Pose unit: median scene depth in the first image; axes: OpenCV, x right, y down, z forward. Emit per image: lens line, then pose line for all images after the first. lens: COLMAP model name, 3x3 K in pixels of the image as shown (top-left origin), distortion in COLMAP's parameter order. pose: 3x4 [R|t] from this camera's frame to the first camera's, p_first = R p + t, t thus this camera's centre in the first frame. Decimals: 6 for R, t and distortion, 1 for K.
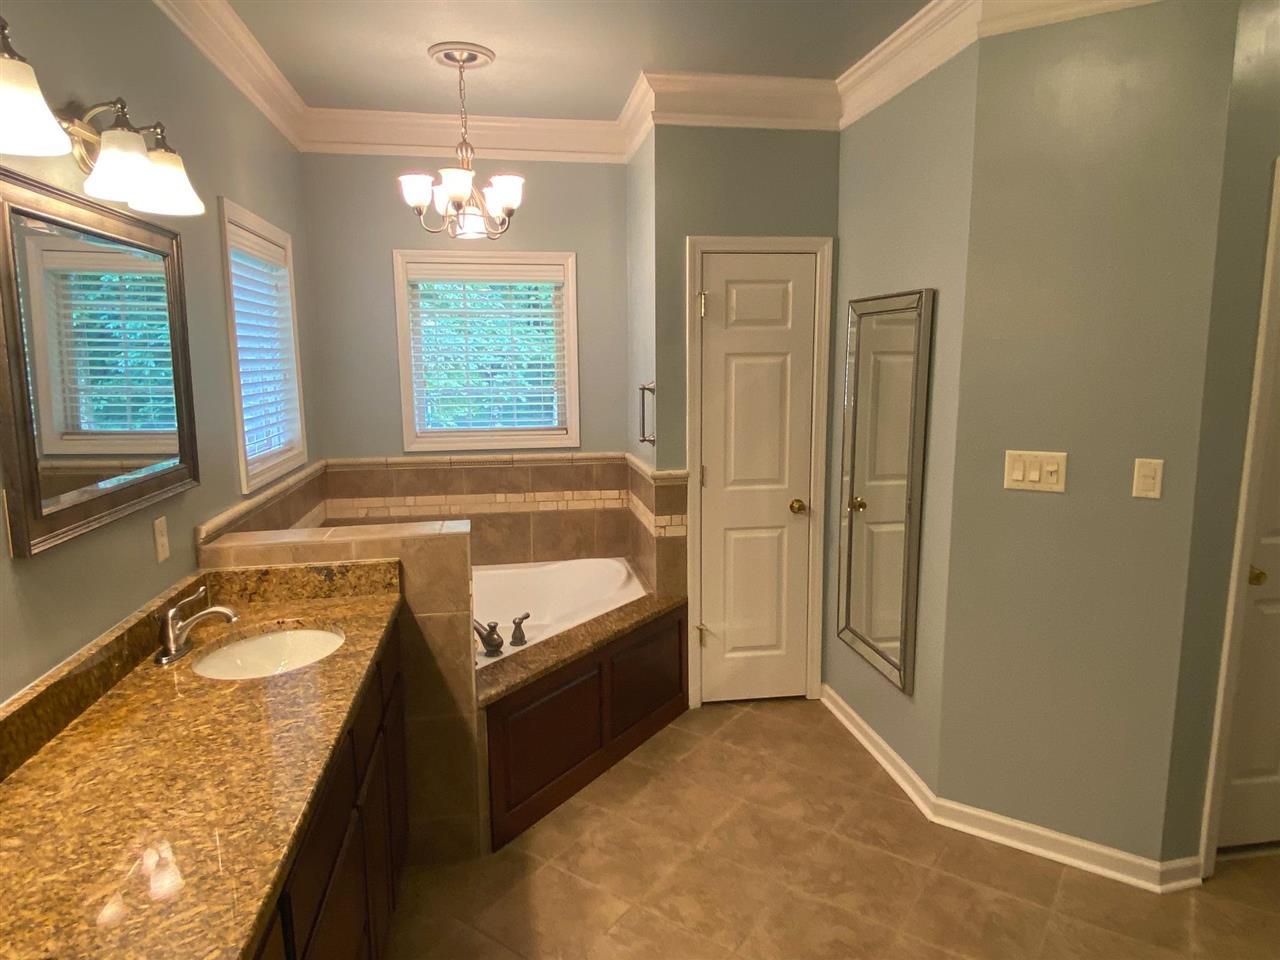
lens RADIAL K [[795.5, 0, 640.0], [0, 795.5, 480.0], [0, 0, 1]] dist [0.114990, -0.138759]
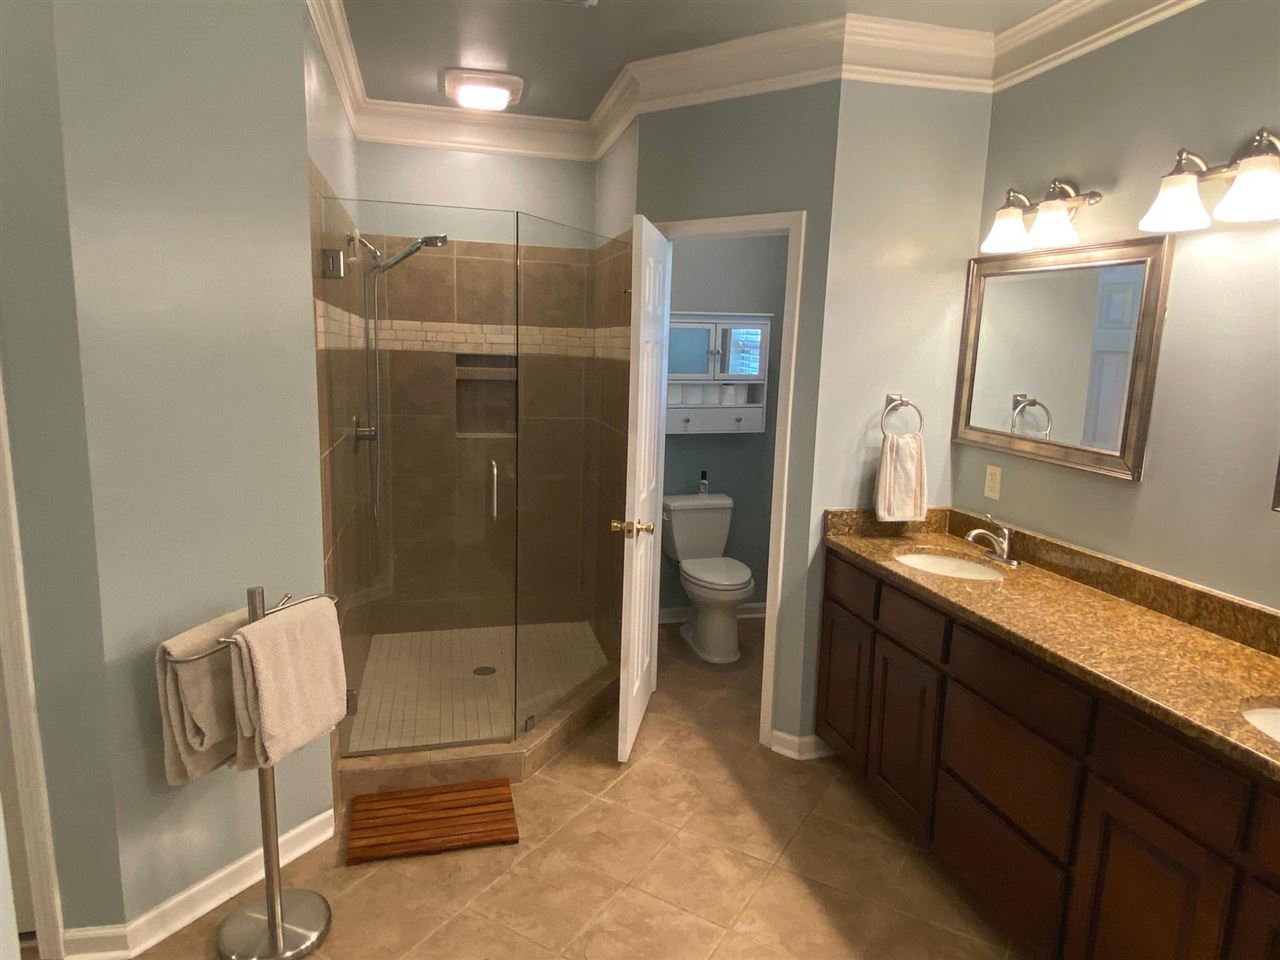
lens RADIAL K [[795.5, 0, 640.0], [0, 795.5, 480.0], [0, 0, 1]] dist [0.114990, -0.138759]
pose [[-0.996635, -0.005581, -0.081772, 0.305648], [-0.030548, 0.951085, 0.307414, -0.256928], [0.076057, 0.308878, -0.948056, 1.684265]]
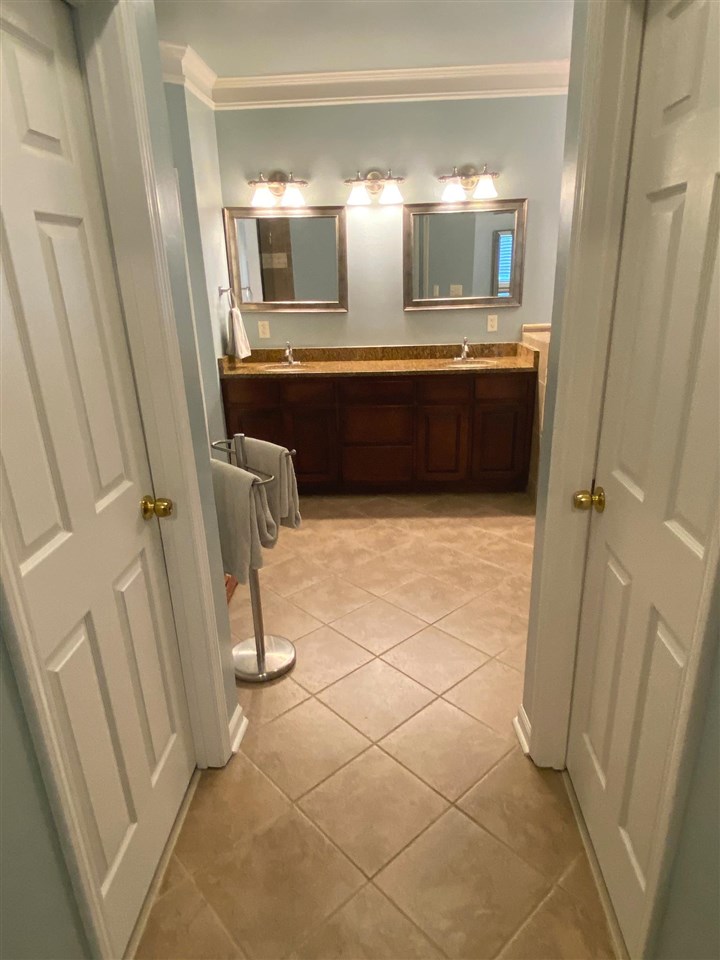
lens RADIAL K [[596.6, 0, 364.7], [0, 596.6, 485.7], [0, 0, 1]] dist [0.114990, -0.138759]
pose [[-0.202734, 0.347155, -0.915632, 1.773985], [-0.112131, 0.920669, 0.373892, -0.154878], [0.972793, 0.178471, -0.147724, 1.093973]]
